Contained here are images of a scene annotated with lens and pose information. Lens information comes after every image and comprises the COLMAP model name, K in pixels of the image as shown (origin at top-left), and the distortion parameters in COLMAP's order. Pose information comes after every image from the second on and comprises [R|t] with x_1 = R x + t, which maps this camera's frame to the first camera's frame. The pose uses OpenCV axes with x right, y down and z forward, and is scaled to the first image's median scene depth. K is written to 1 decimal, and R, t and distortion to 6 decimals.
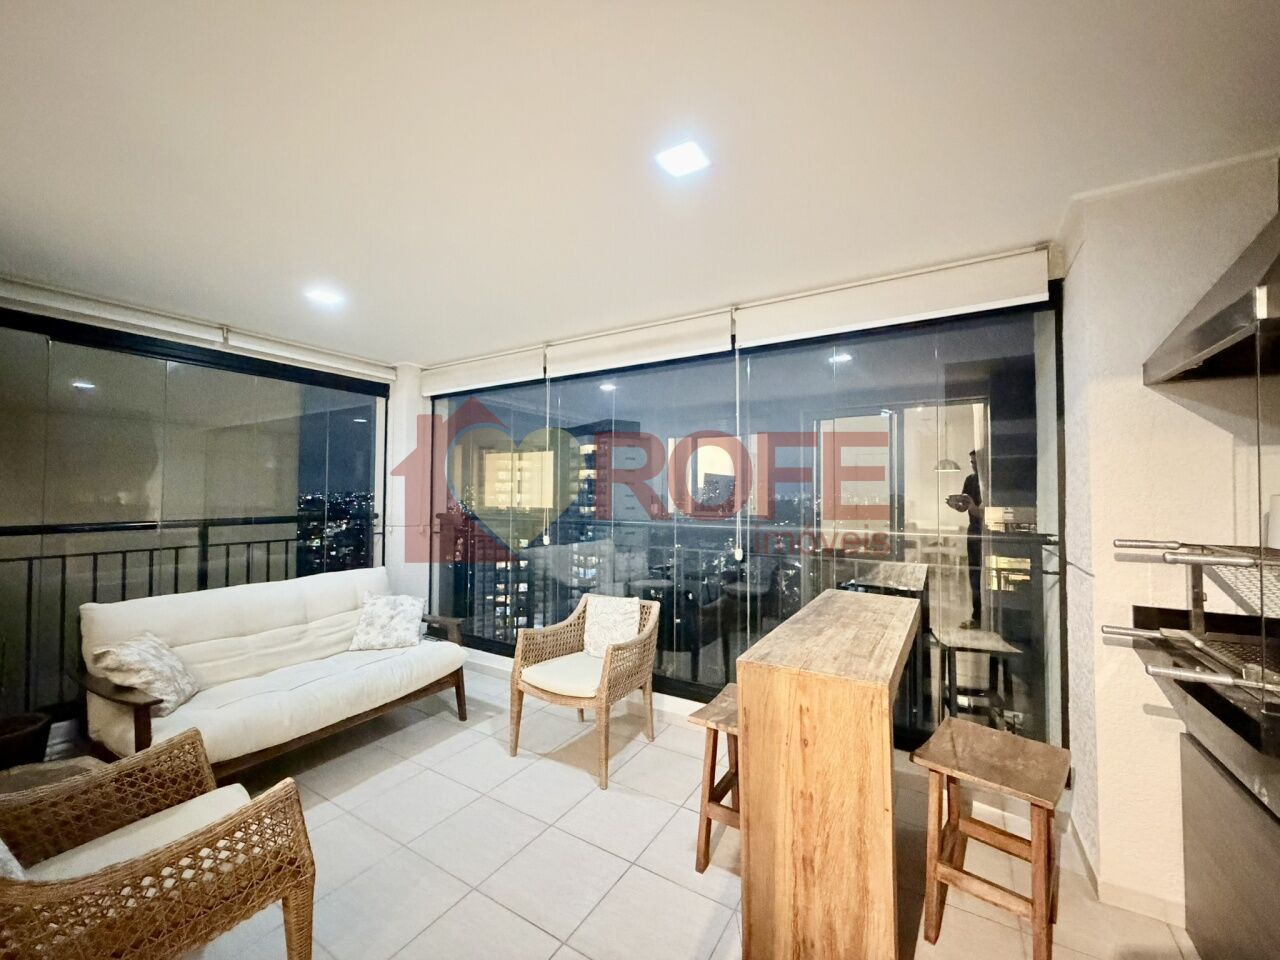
lens RADIAL K [[509.1, 0, 638.3], [0, 509.1, 483.8], [0, 0, 1]] dist [0.020767, 0.000006]
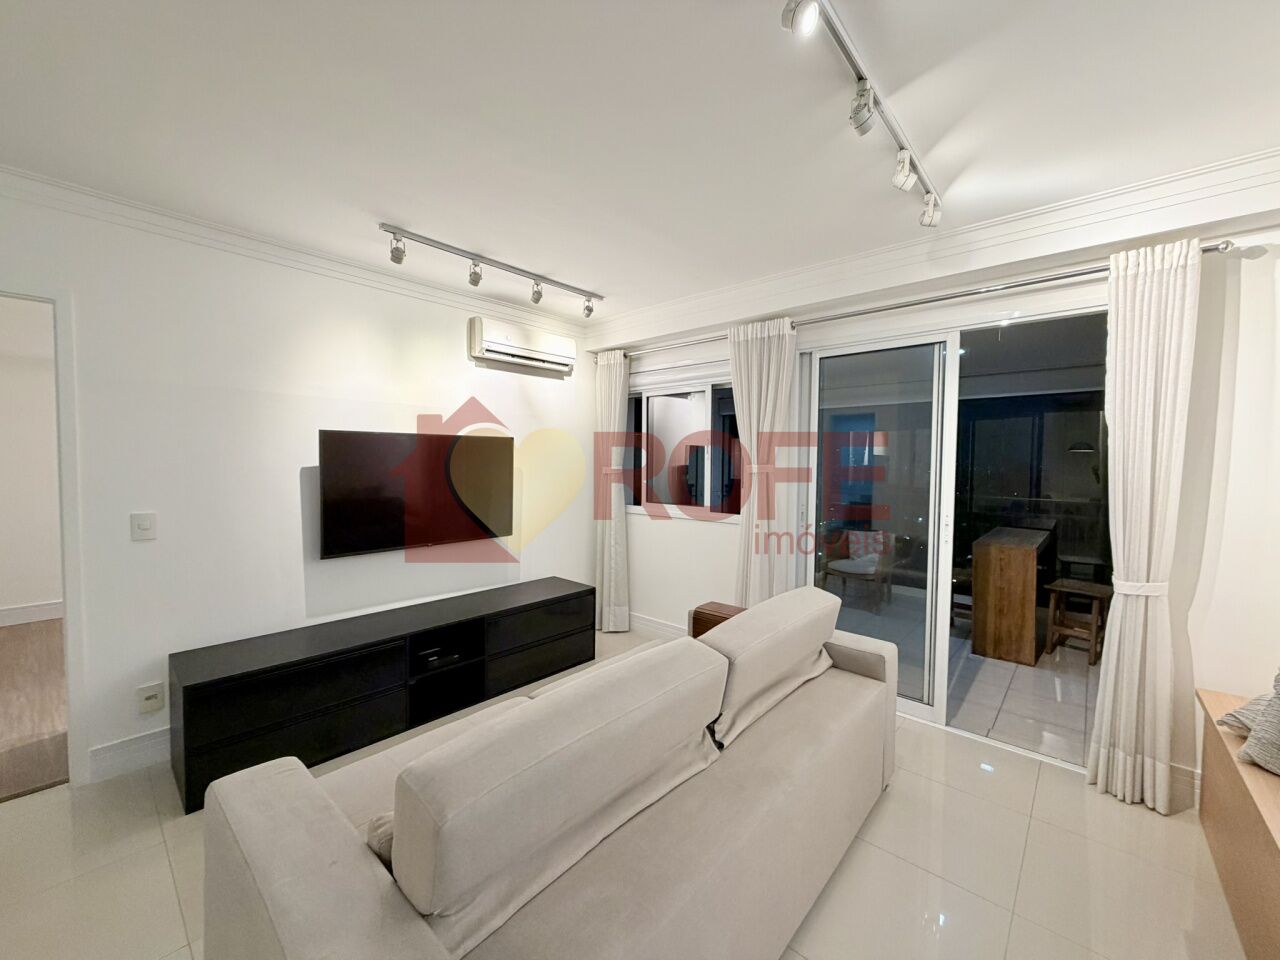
lens RADIAL K [[509.1, 0, 640.3], [0, 509.1, 478.9], [0, 0, 1]] dist [0.020767, 0.000006]
pose [[0.984483, 0.005368, -0.175397, -1.134289], [0.004779, 0.998341, 0.057382, -0.169143], [0.175414, -0.057330, 0.982824, -2.098110]]
